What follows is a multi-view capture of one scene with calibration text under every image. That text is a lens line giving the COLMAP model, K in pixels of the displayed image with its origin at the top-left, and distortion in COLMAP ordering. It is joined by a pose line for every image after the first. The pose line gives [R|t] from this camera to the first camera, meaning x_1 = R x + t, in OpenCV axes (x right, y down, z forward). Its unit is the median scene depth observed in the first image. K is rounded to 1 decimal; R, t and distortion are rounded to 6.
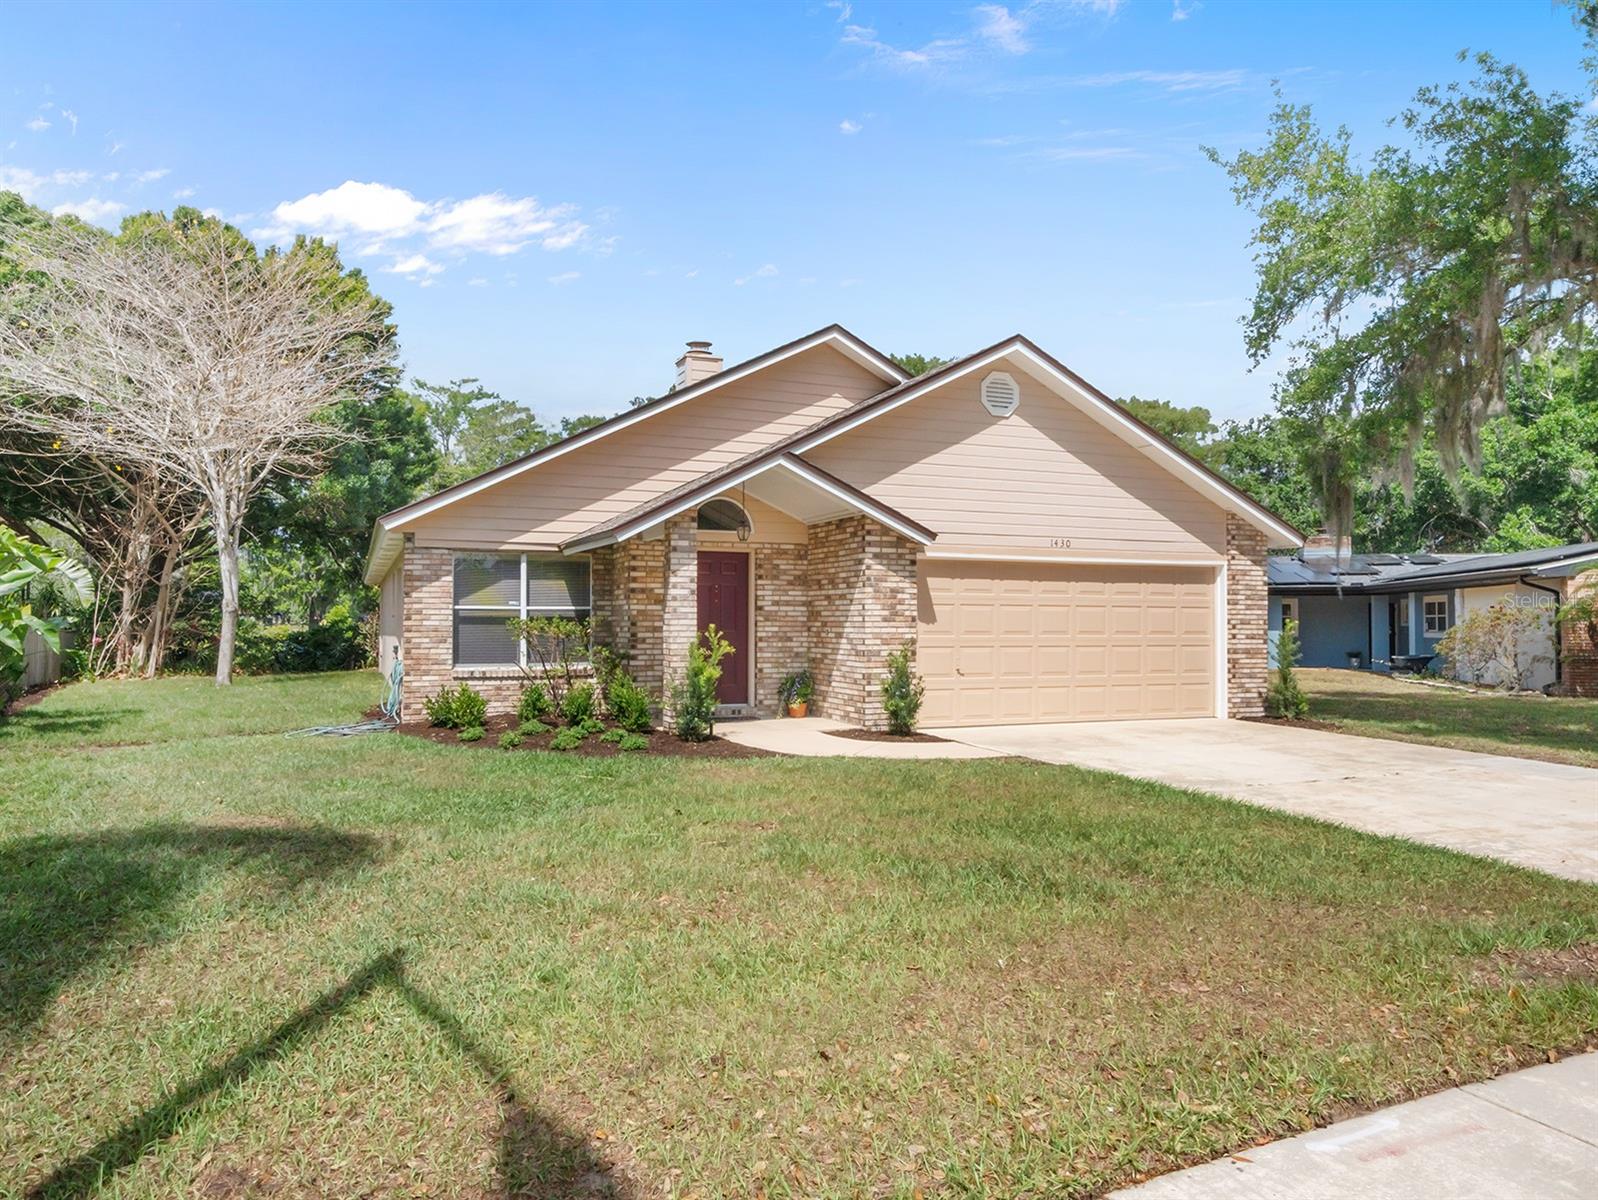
lens RADIAL K [[1033.9, 0, 799.1], [0, 1033.9, 606.3], [0, 0, 1]] dist [0.000720, 0.001524]
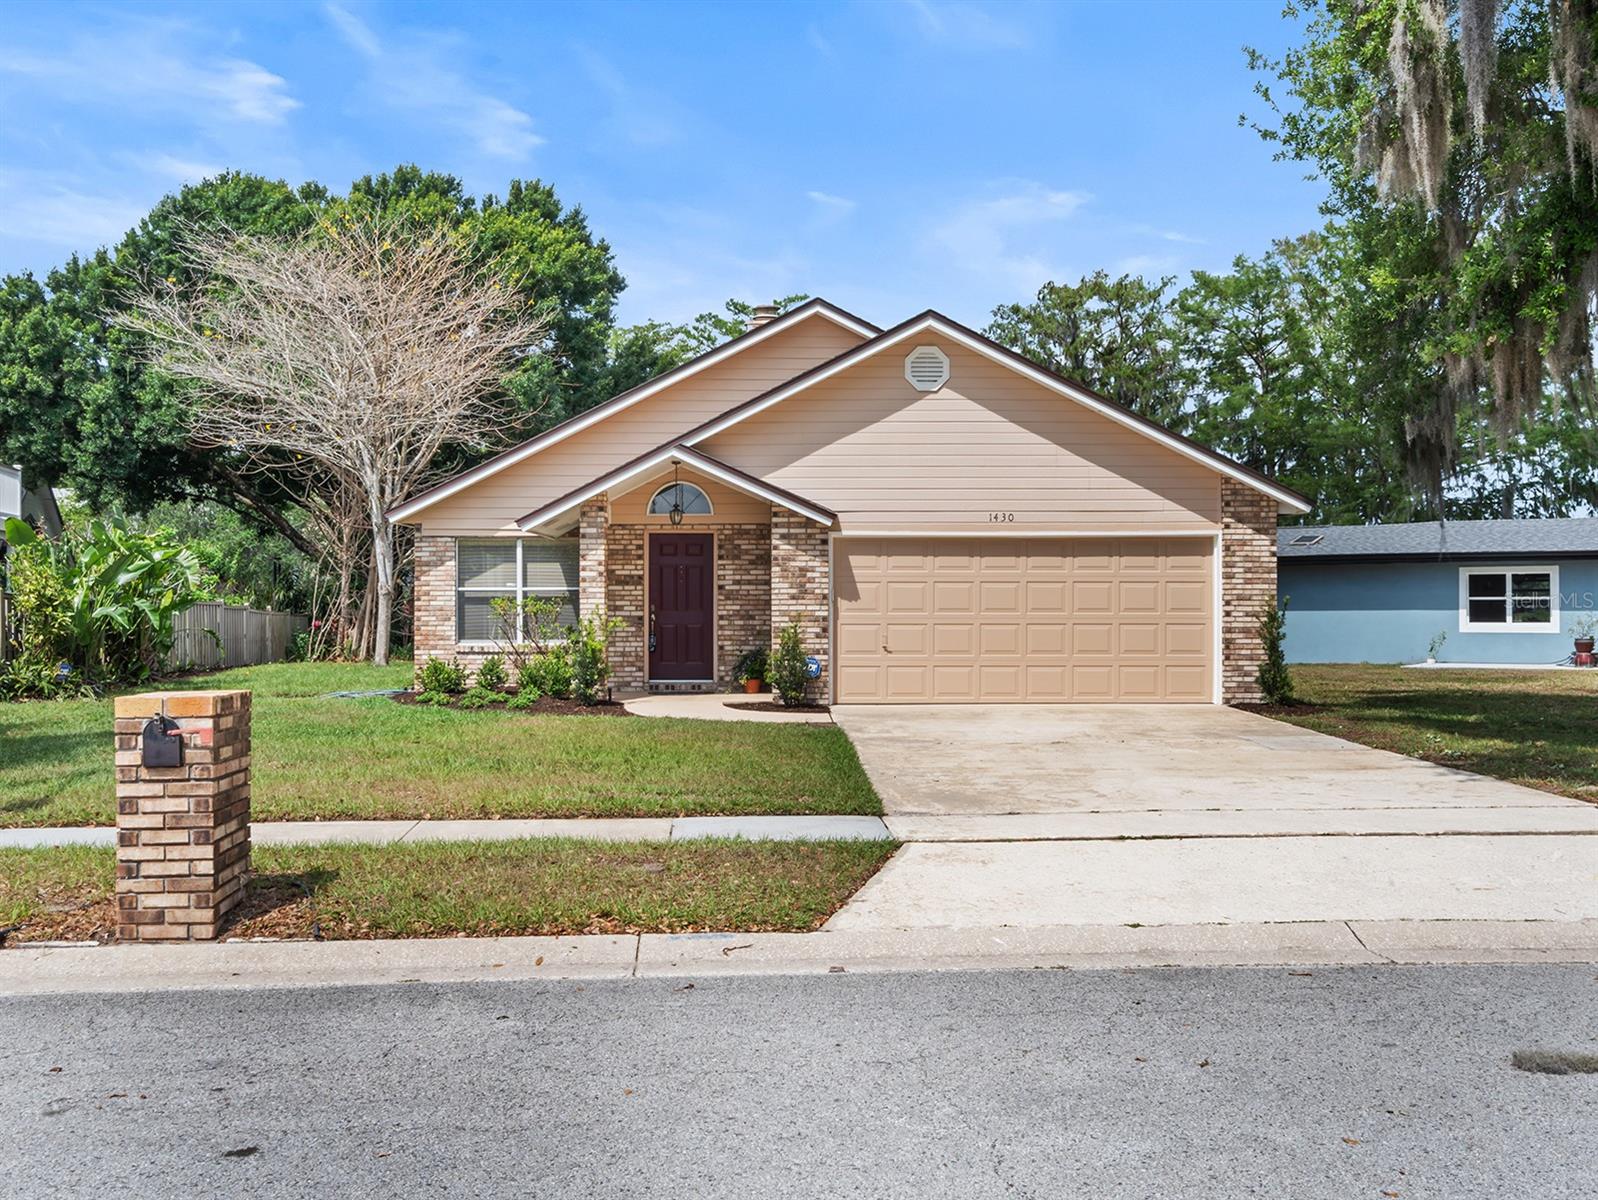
lens RADIAL K [[1439.1, 0, 799.2], [0, 1439.1, 597.2], [0, 0, 1]] dist [-0.000348, -0.002959]
pose [[0.940079, -0.006668, -0.340892, 0.540982], [0.010237, 0.999910, 0.008672, 0.000007], [0.340804, -0.011642, 0.940062, -0.332639]]
